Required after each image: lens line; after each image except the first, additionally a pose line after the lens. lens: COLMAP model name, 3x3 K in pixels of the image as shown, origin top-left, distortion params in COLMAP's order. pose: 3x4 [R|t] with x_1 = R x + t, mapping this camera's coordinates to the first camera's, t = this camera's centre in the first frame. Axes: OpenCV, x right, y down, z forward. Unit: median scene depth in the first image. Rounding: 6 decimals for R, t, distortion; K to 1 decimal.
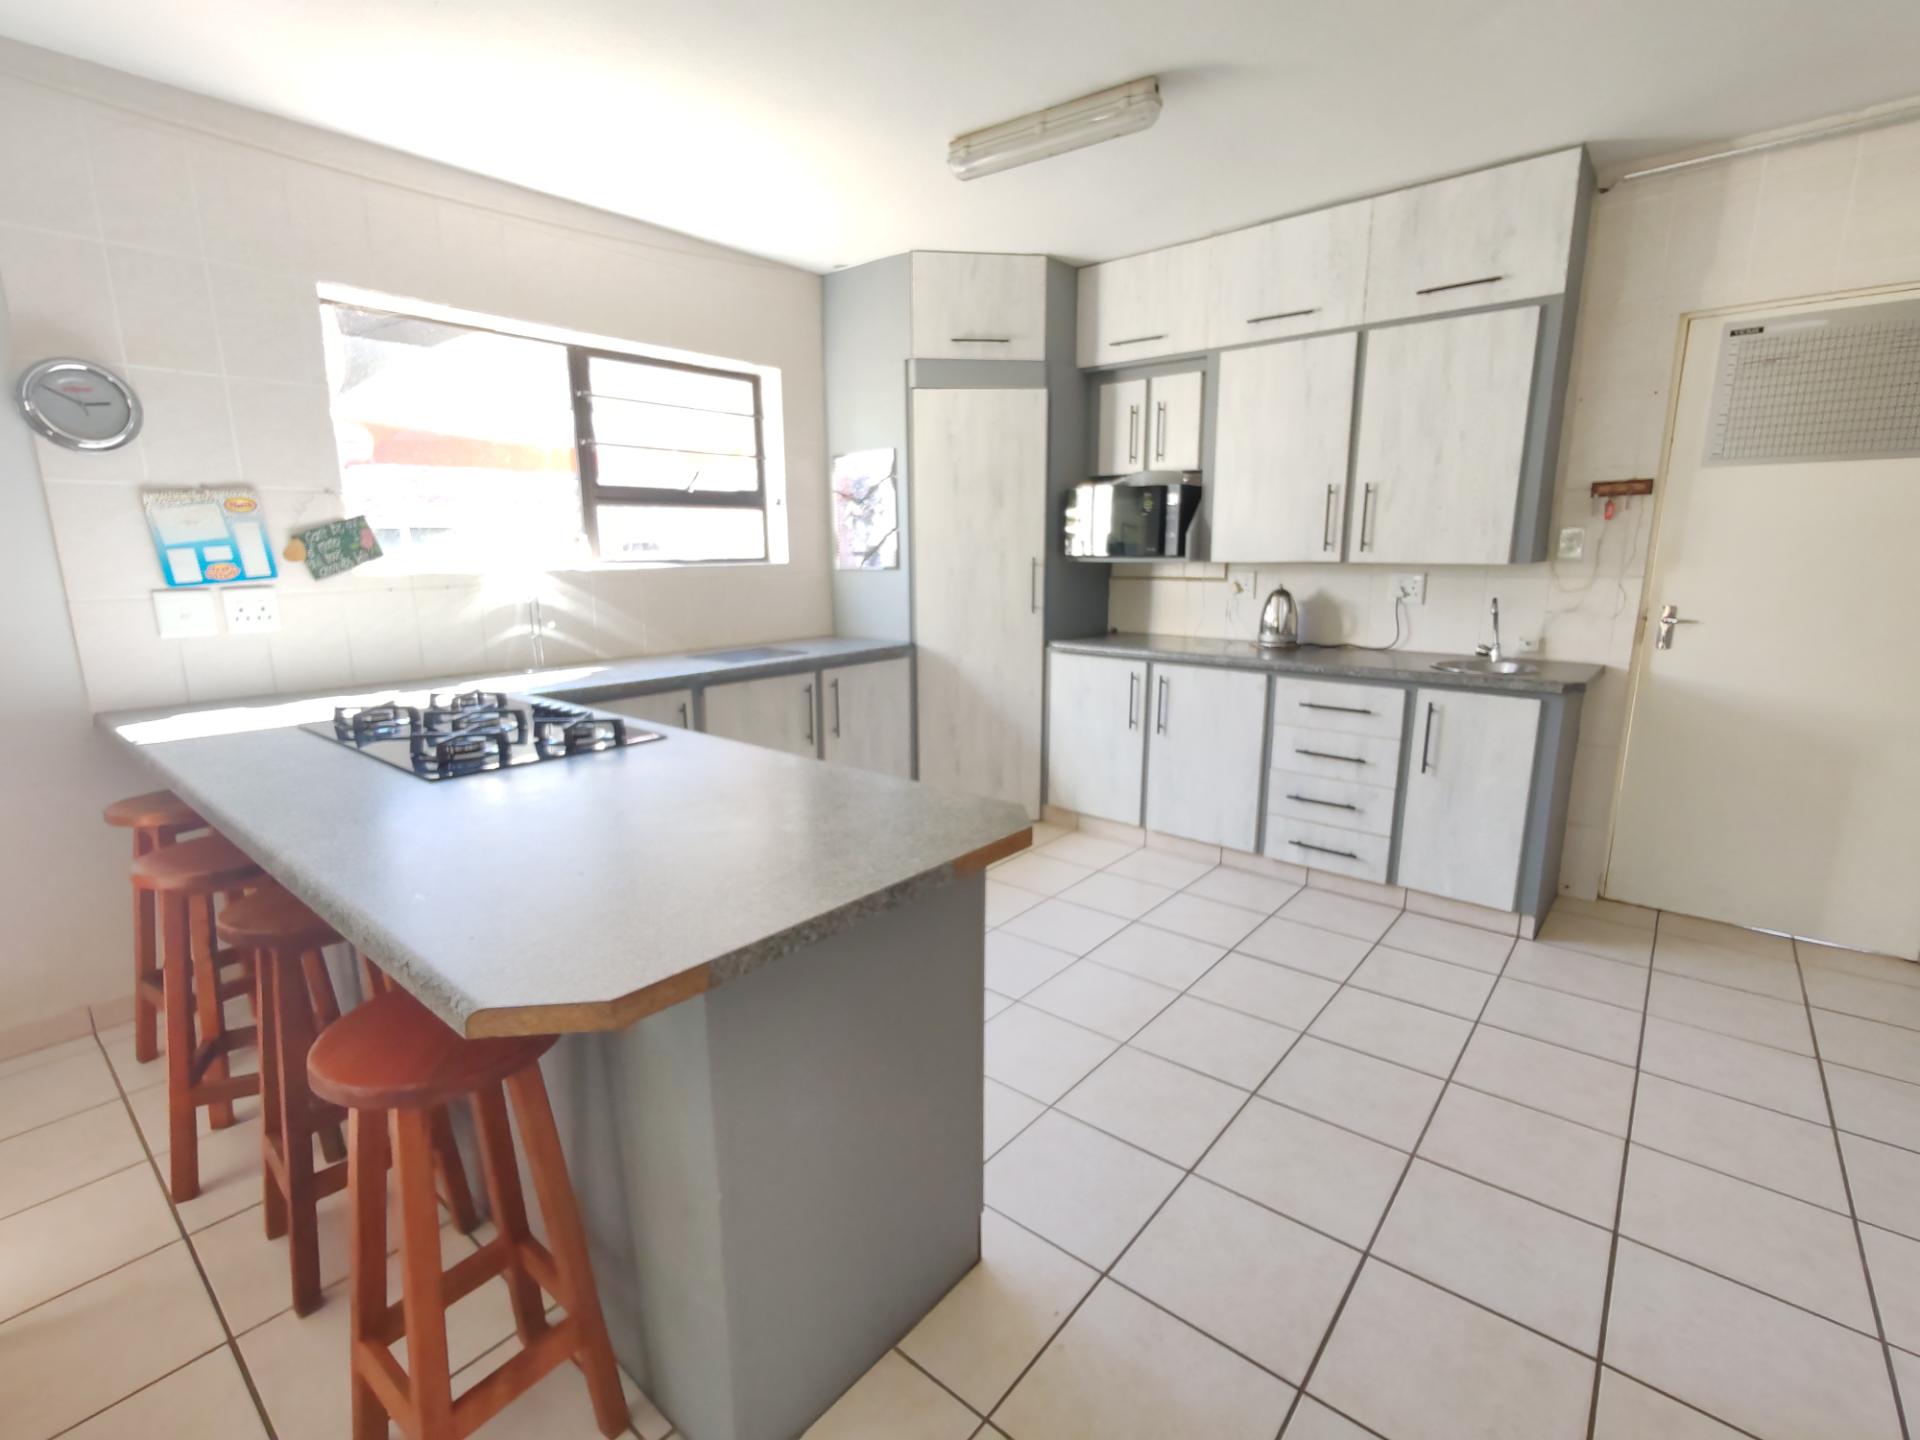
lens RADIAL K [[878.8, 0, 954.4], [0, 878.8, 731.1], [0, 0, 1]] dist [0.000022, 0.003214]
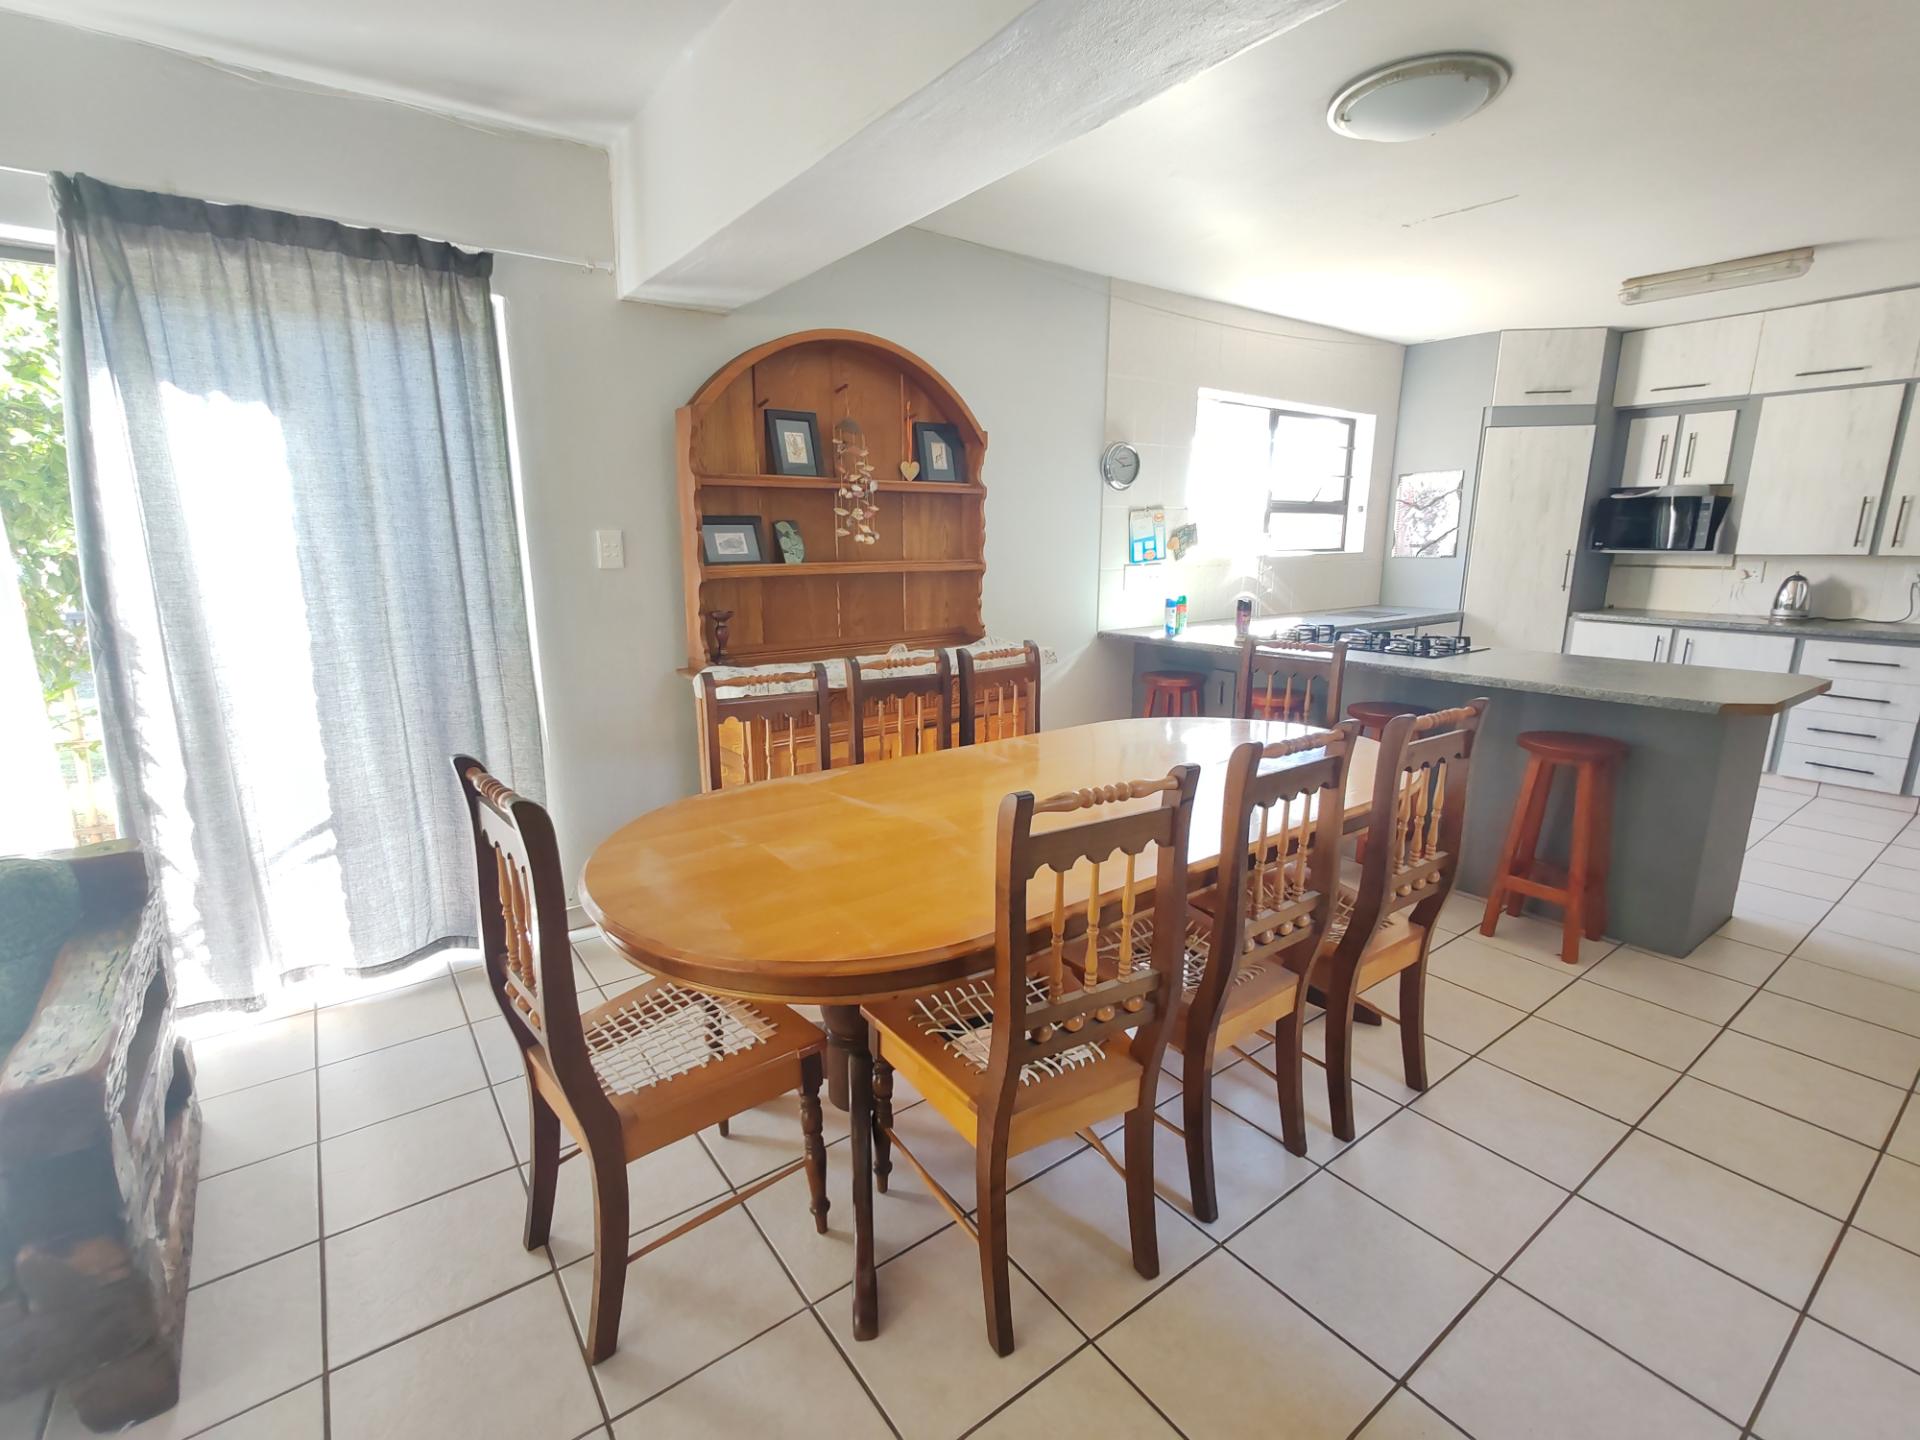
lens RADIAL K [[878.8, 0, 949.8], [0, 878.8, 730.6], [0, 0, 1]] dist [0.000022, 0.003214]
pose [[0.972390, 0.055273, -0.226723, -0.544298], [-0.052486, 0.998454, 0.018307, 0.111236], [0.227384, -0.005902, 0.973787, -0.565771]]
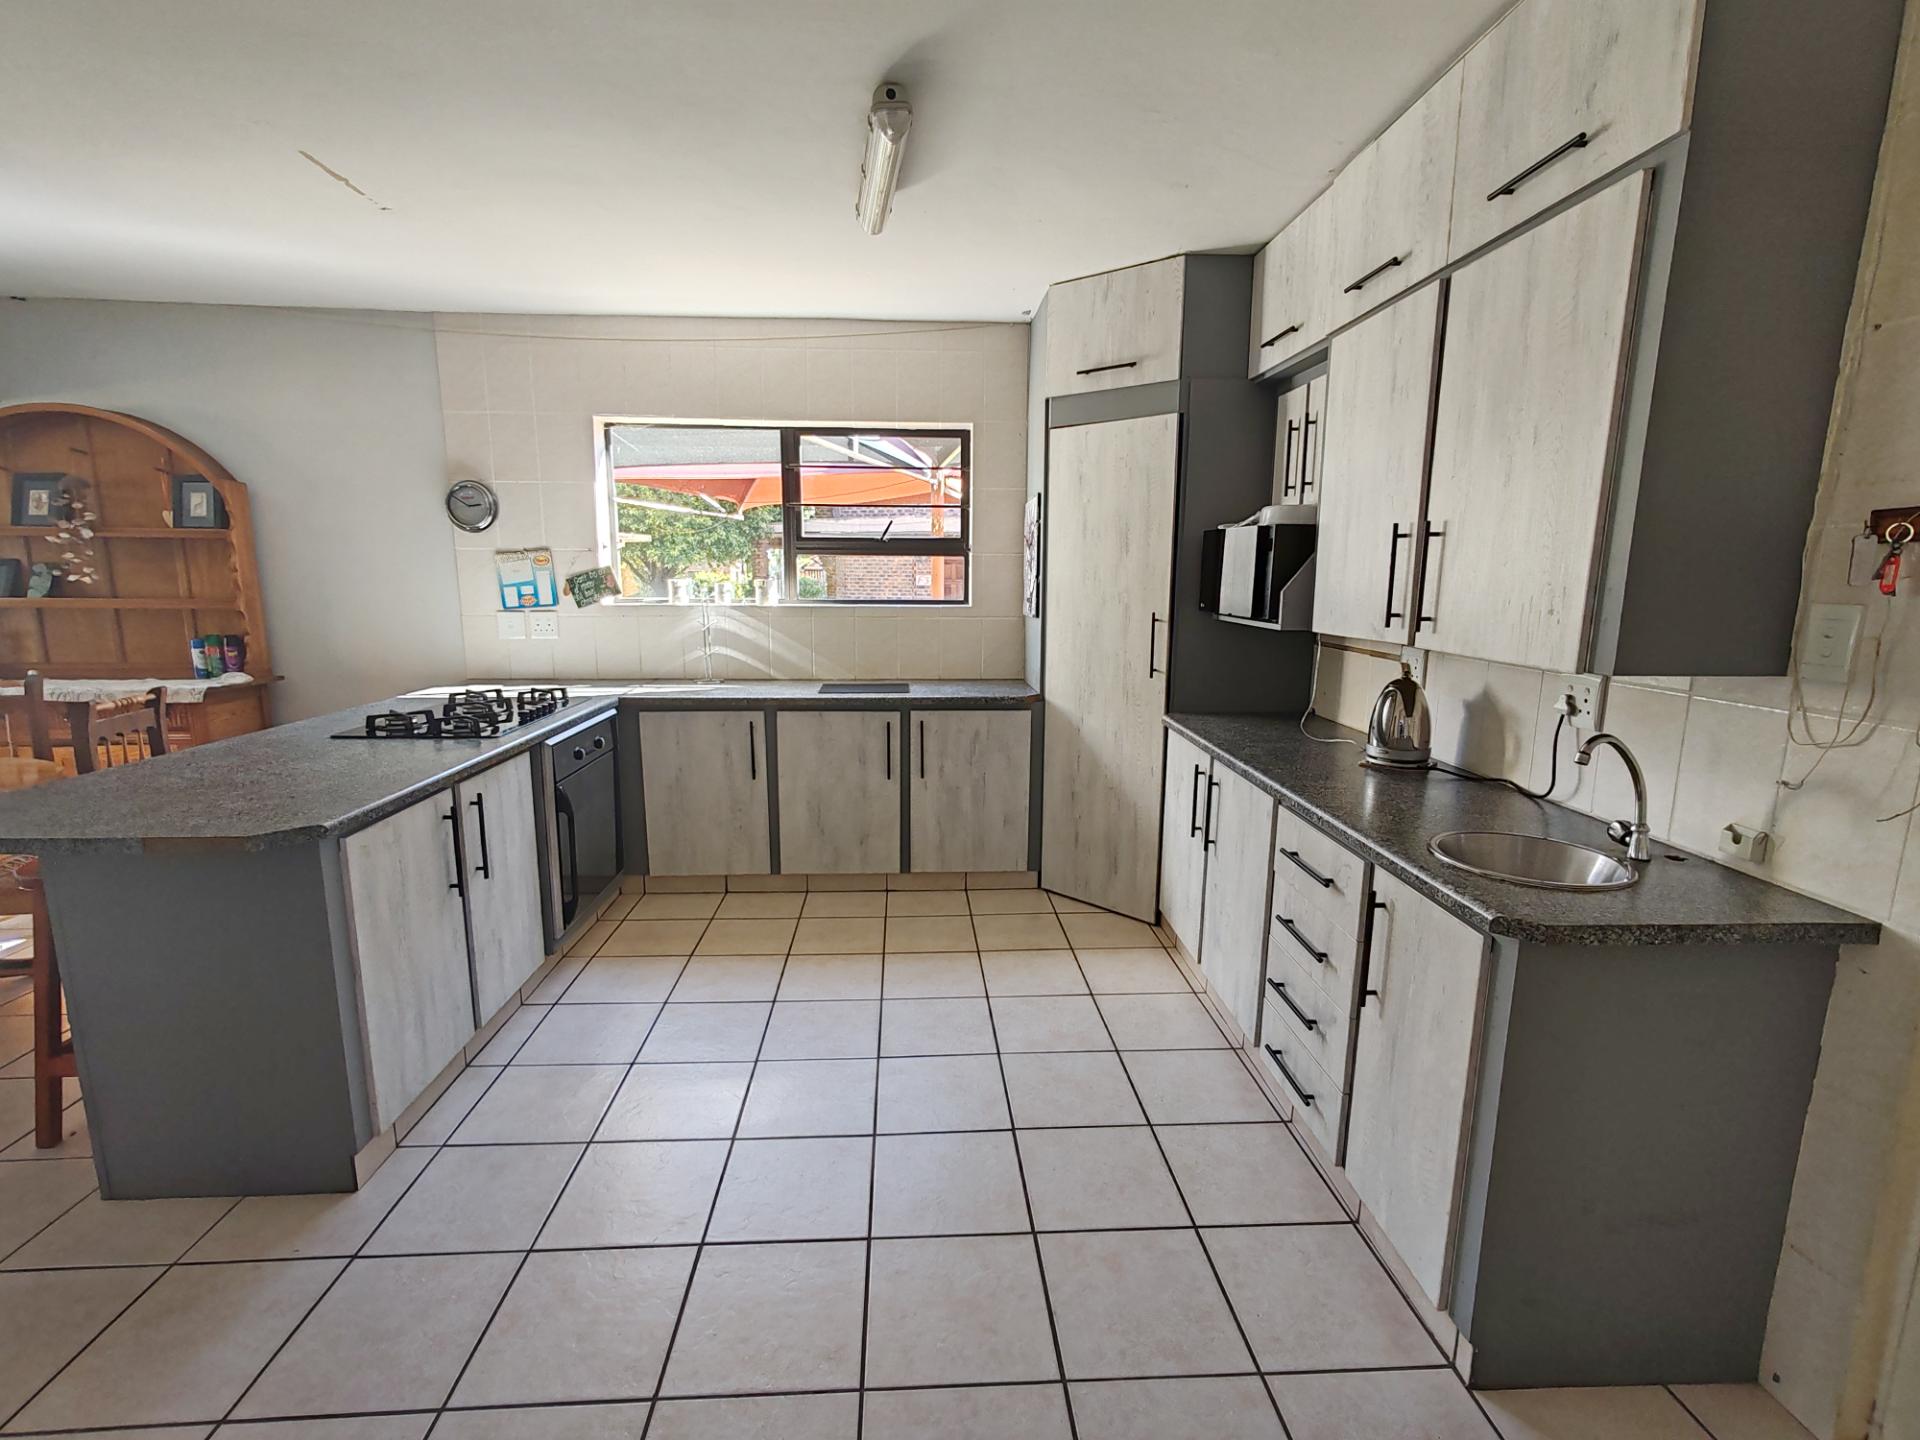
lens RADIAL K [[878.8, 0, 959.9], [0, 878.8, 724.9], [0, 0, 1]] dist [0.000022, 0.003214]
pose [[0.682953, 0.138618, -0.717189, 0.619482], [-0.163011, 0.985991, 0.035343, -0.096805], [0.712041, 0.092772, 0.695982, 0.310519]]
